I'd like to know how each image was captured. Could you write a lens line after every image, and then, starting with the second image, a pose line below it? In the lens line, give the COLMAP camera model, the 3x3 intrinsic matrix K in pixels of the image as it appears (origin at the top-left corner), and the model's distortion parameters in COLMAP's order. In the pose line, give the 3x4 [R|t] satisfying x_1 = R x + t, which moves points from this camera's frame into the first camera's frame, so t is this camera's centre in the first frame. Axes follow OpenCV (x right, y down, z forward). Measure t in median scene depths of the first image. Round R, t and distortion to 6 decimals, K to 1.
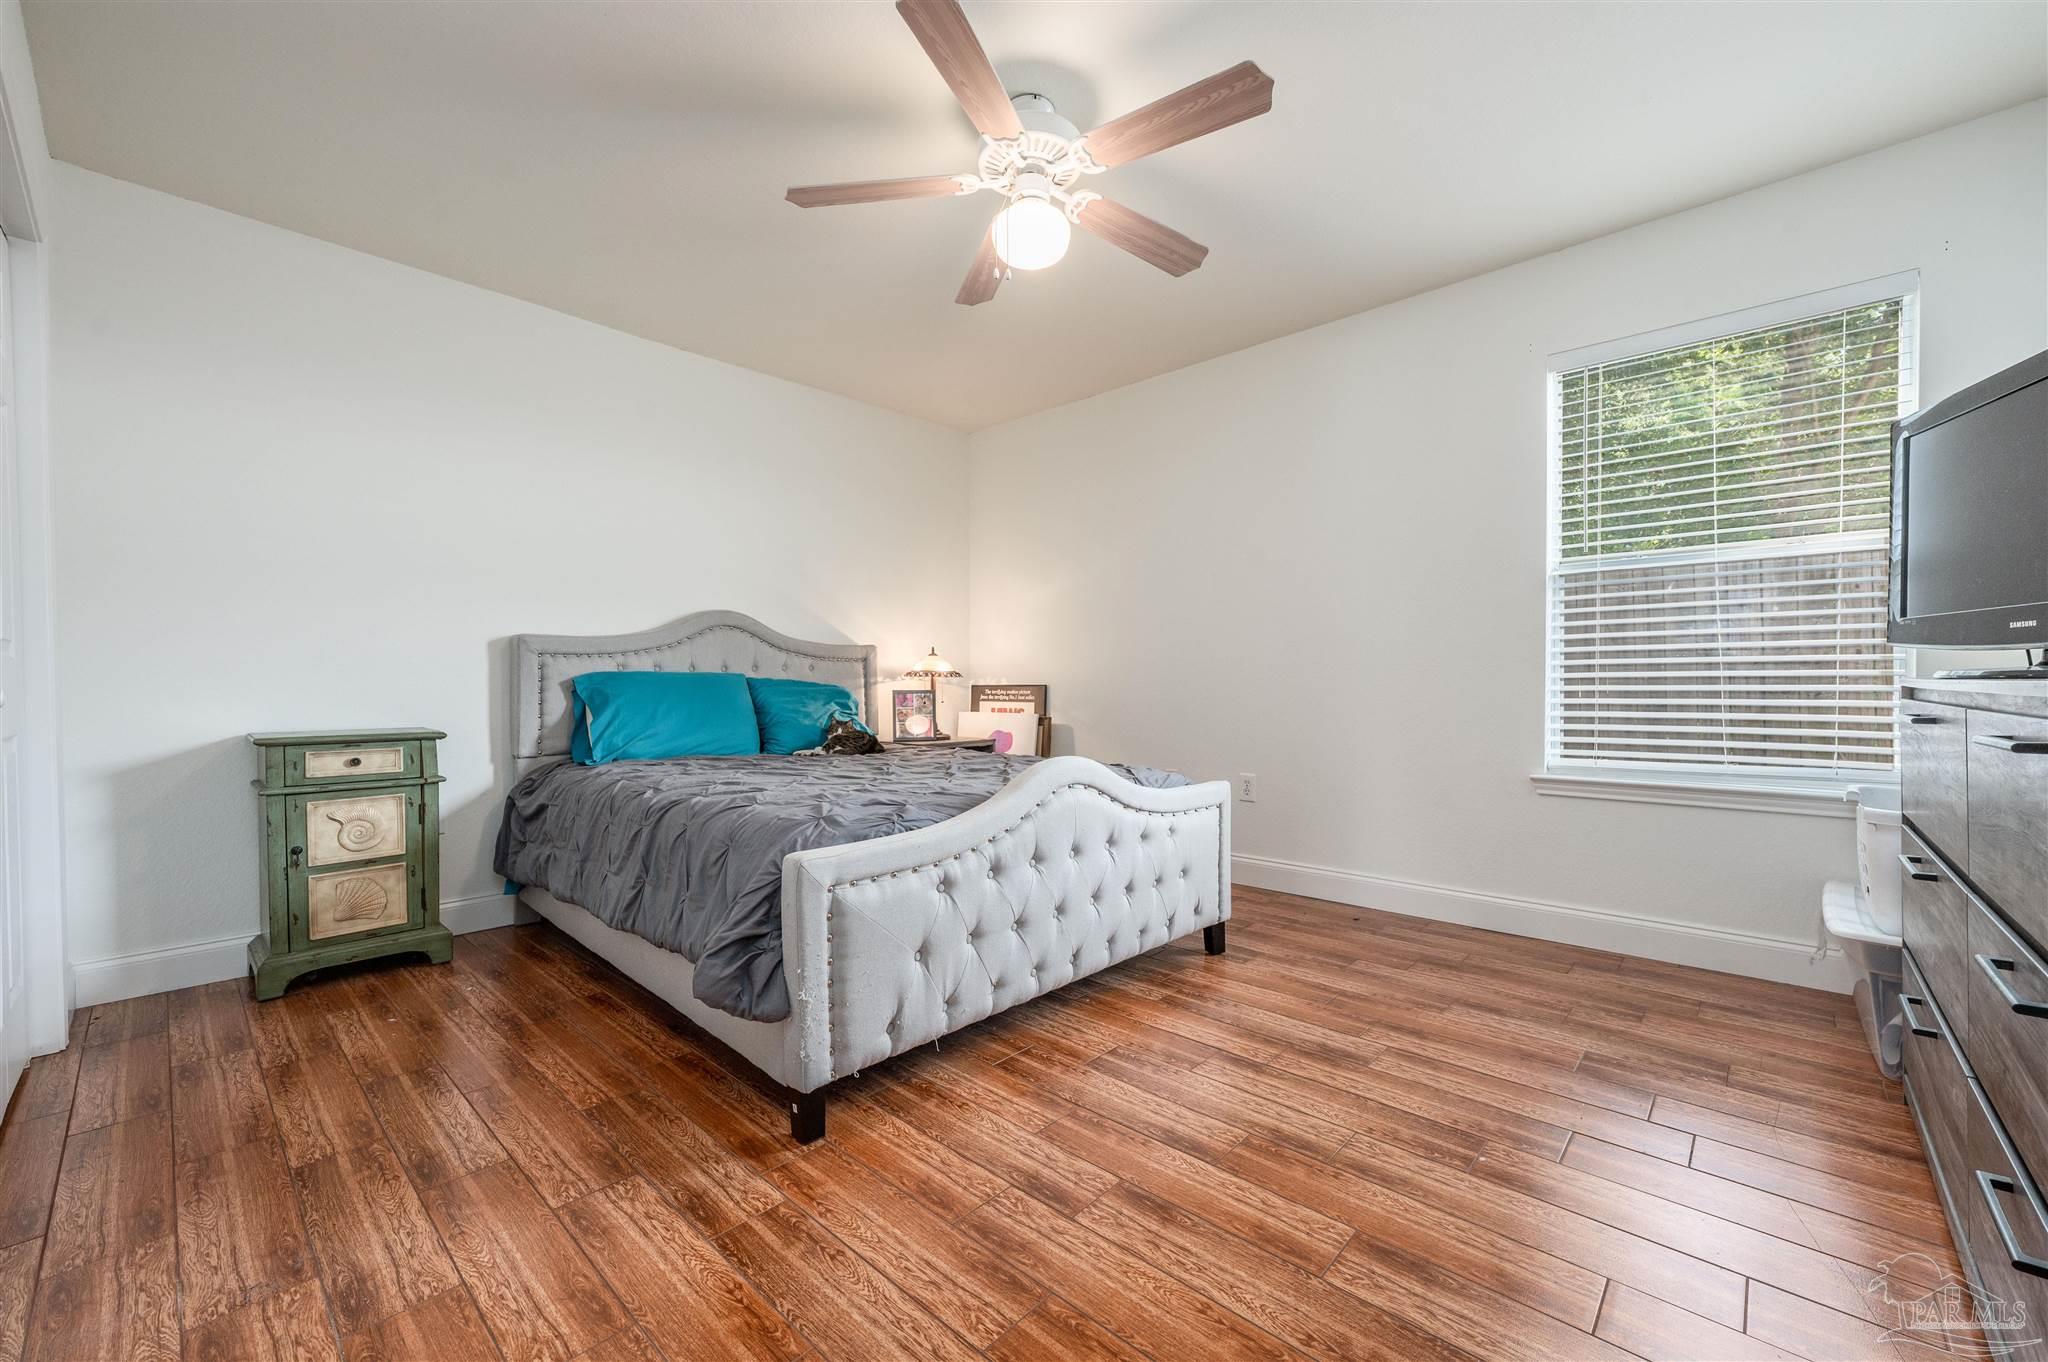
lens RADIAL K [[814.0, 0, 1024.9], [0, 814.0, 690.8], [0, 0, 1]] dist [0.000906, -0.000493]
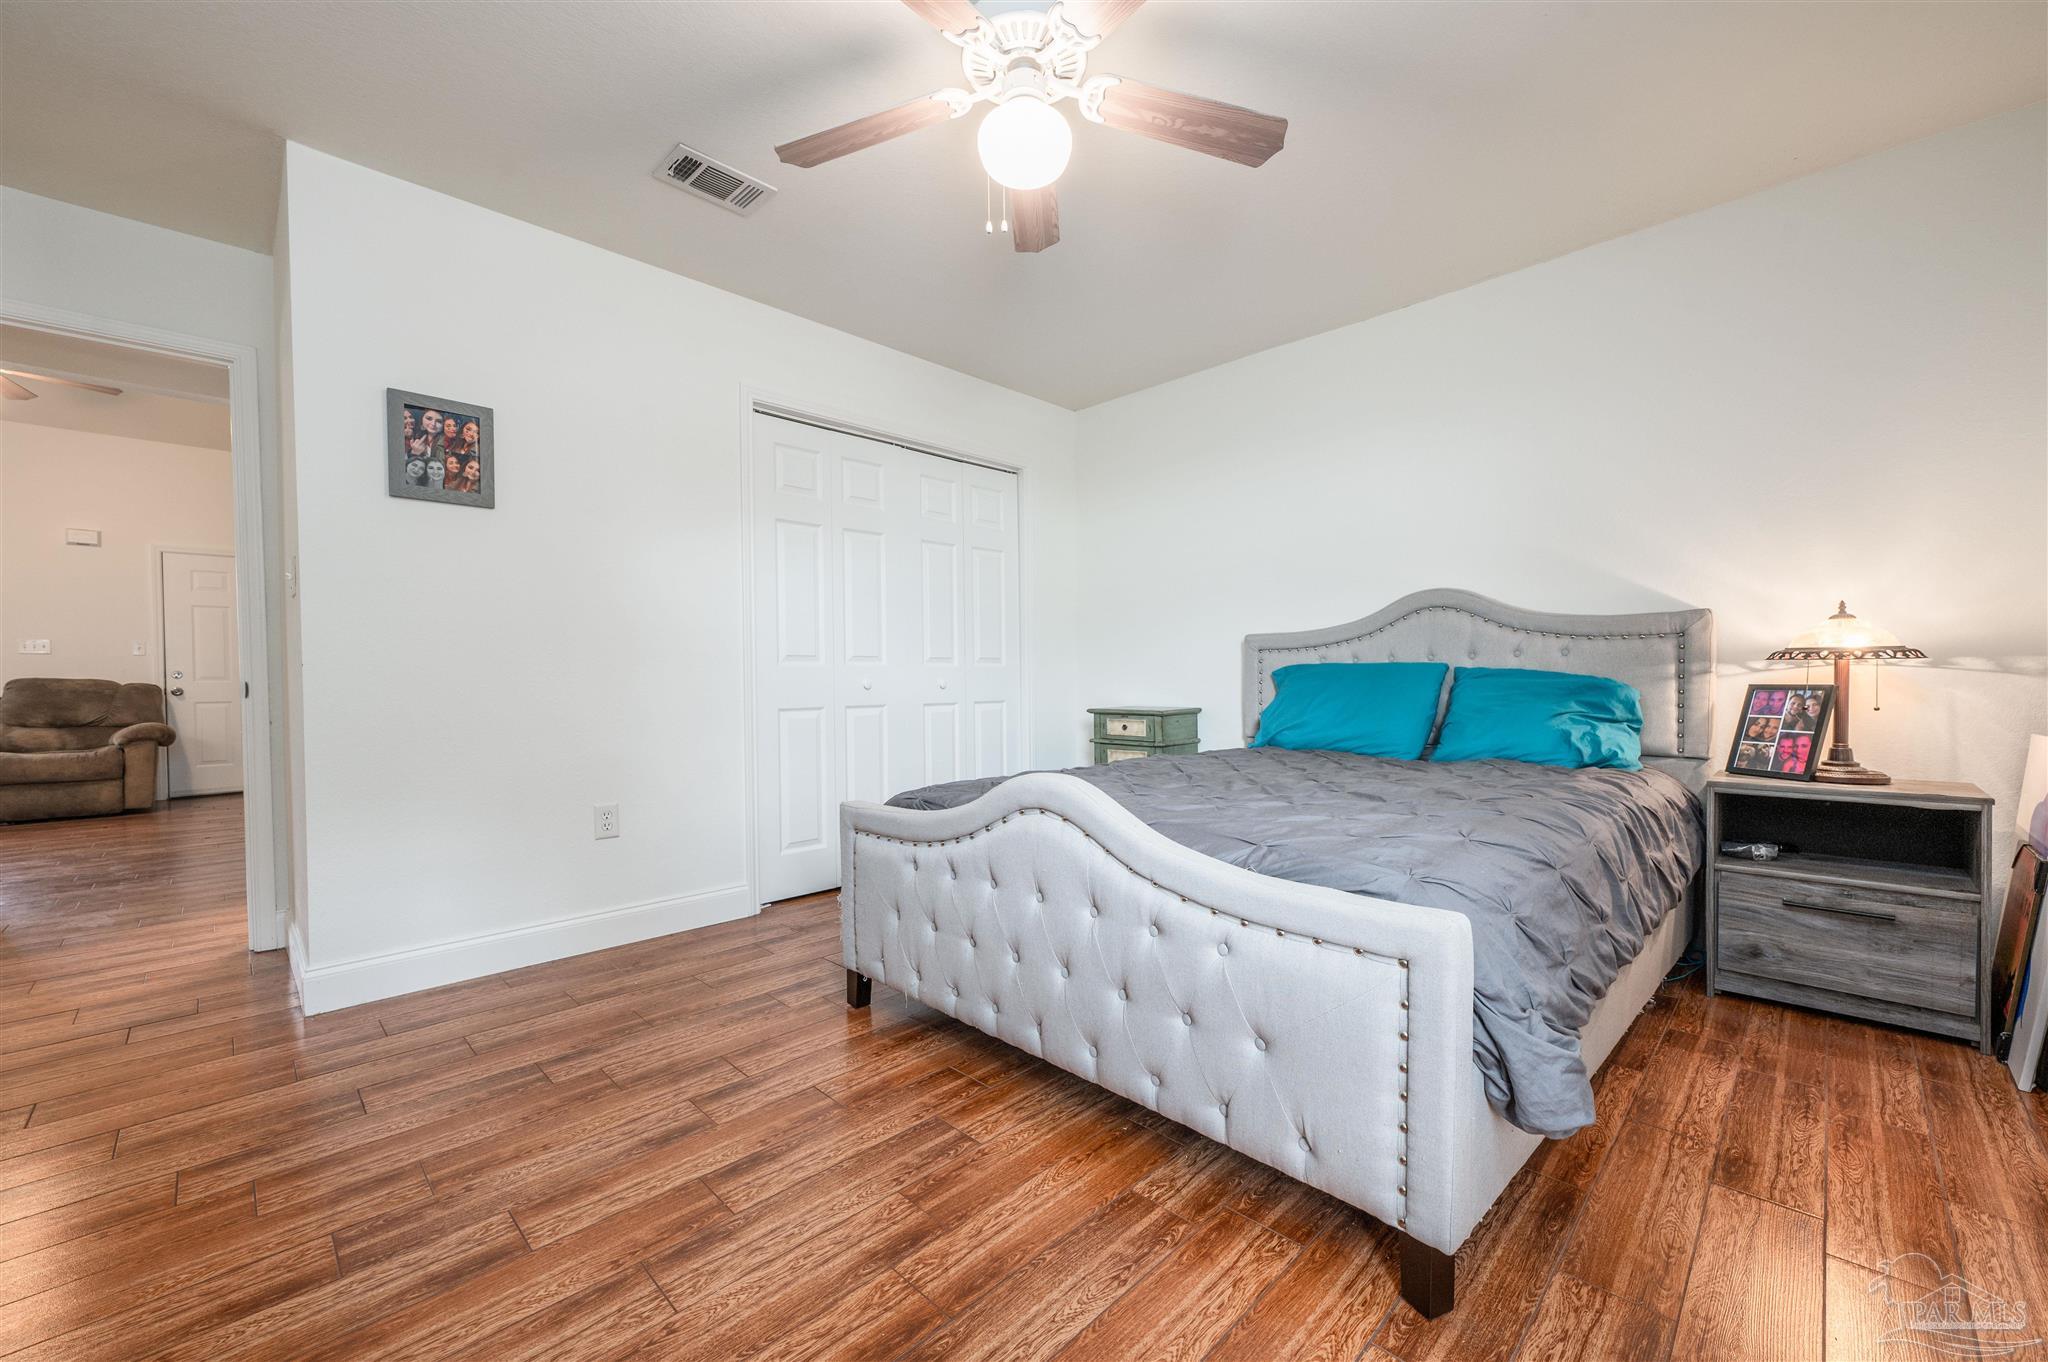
lens RADIAL K [[814.0, 0, 1025.5], [0, 814.0, 681.2], [0, 0, 1]] dist [0.000906, -0.000493]
pose [[-0.040551, 0.007382, -0.999150, 0.701520], [-0.002287, 0.999969, 0.007480, -0.009853], [0.999175, 0.002588, -0.040533, 0.848226]]
